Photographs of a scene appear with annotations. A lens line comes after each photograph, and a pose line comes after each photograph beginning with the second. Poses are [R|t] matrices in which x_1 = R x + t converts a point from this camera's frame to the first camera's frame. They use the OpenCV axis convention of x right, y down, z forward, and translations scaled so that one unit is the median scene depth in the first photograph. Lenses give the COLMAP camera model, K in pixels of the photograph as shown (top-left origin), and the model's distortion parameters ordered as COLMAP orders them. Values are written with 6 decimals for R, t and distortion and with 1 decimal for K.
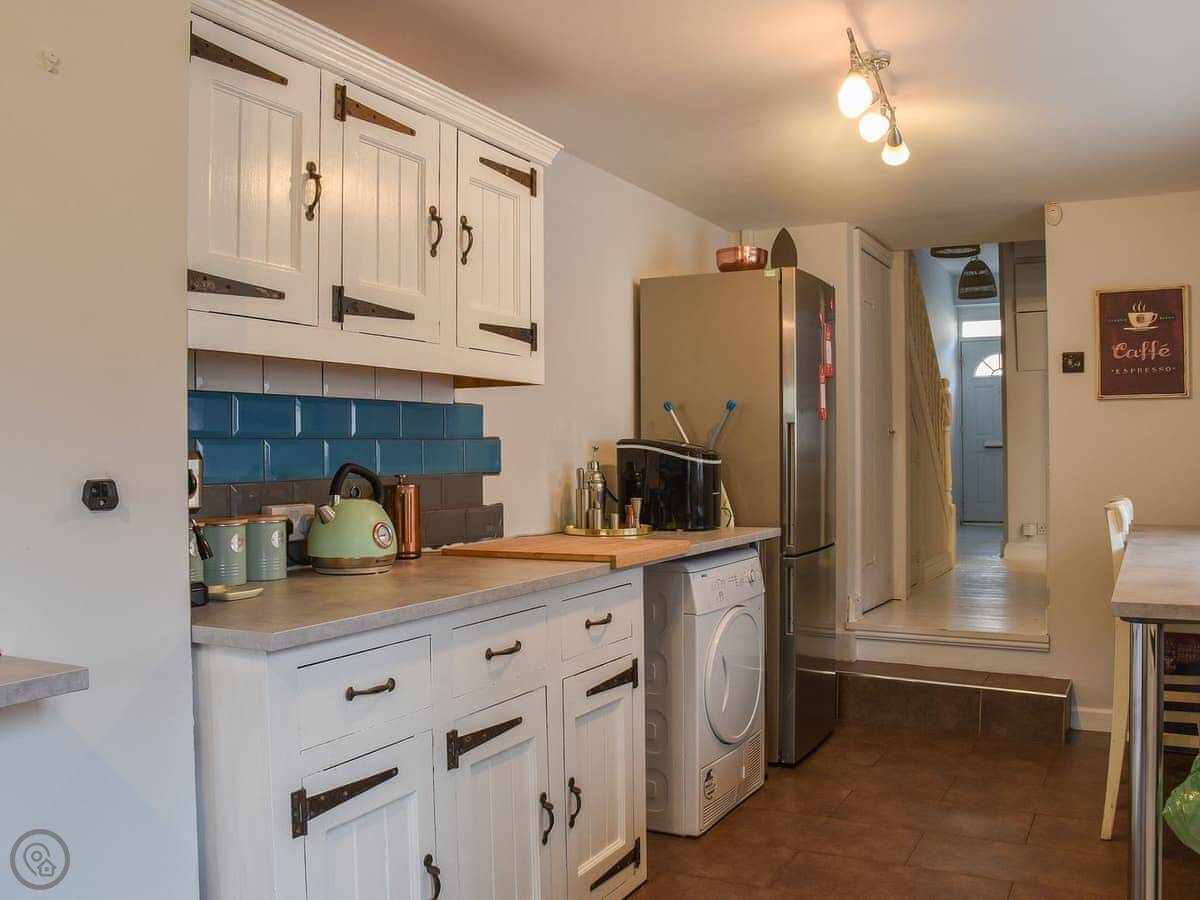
lens RADIAL K [[1077.7, 0, 607.7], [0, 1077.7, 452.0], [0, 0, 1]] dist [-0.139559, 0.091197]
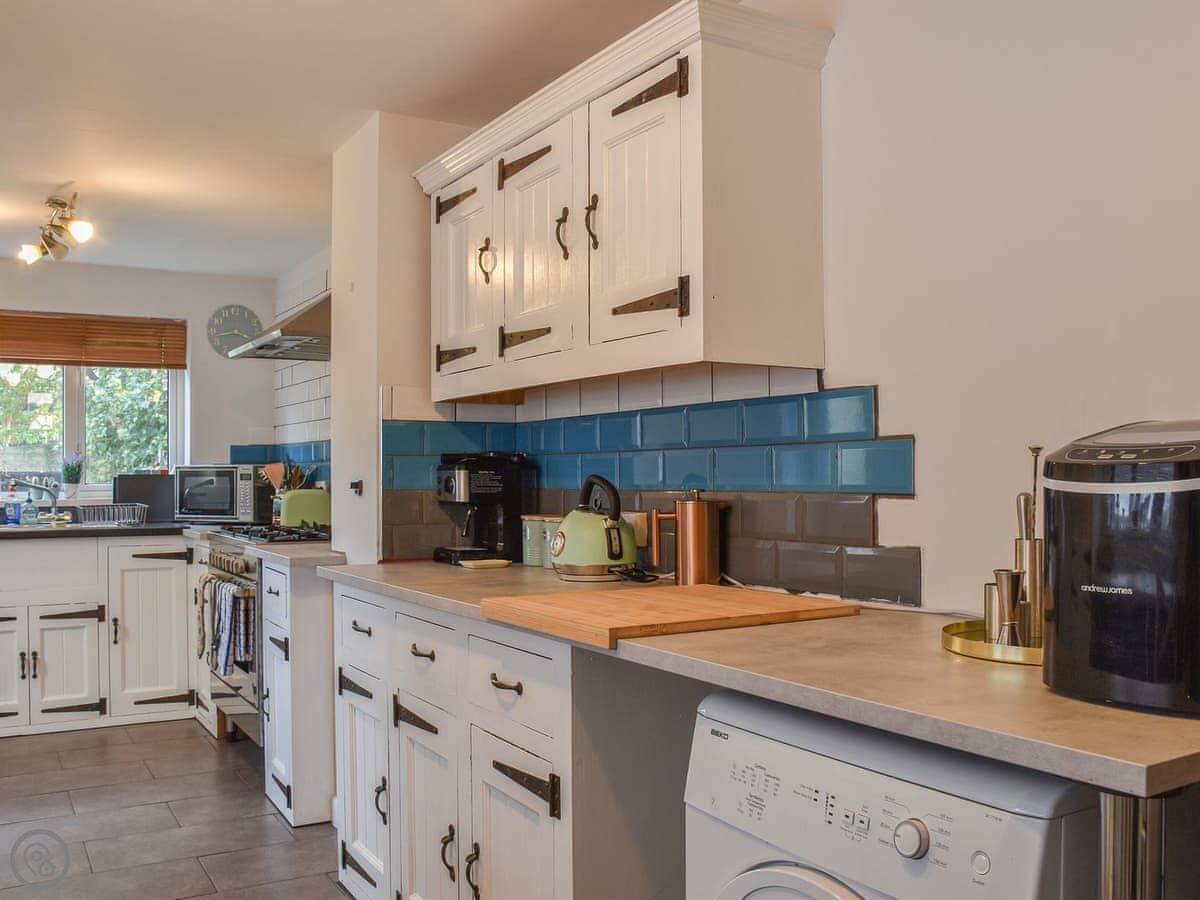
lens RADIAL K [[1077.7, 0, 607.7], [0, 1077.7, 452.0], [0, 0, 1]] dist [-0.139559, 0.091197]
pose [[-0.518911, -0.004741, -0.854815, 0.561444], [0.009952, 0.999883, -0.011586, 0.000865], [0.854771, -0.014519, -0.518803, 1.345478]]
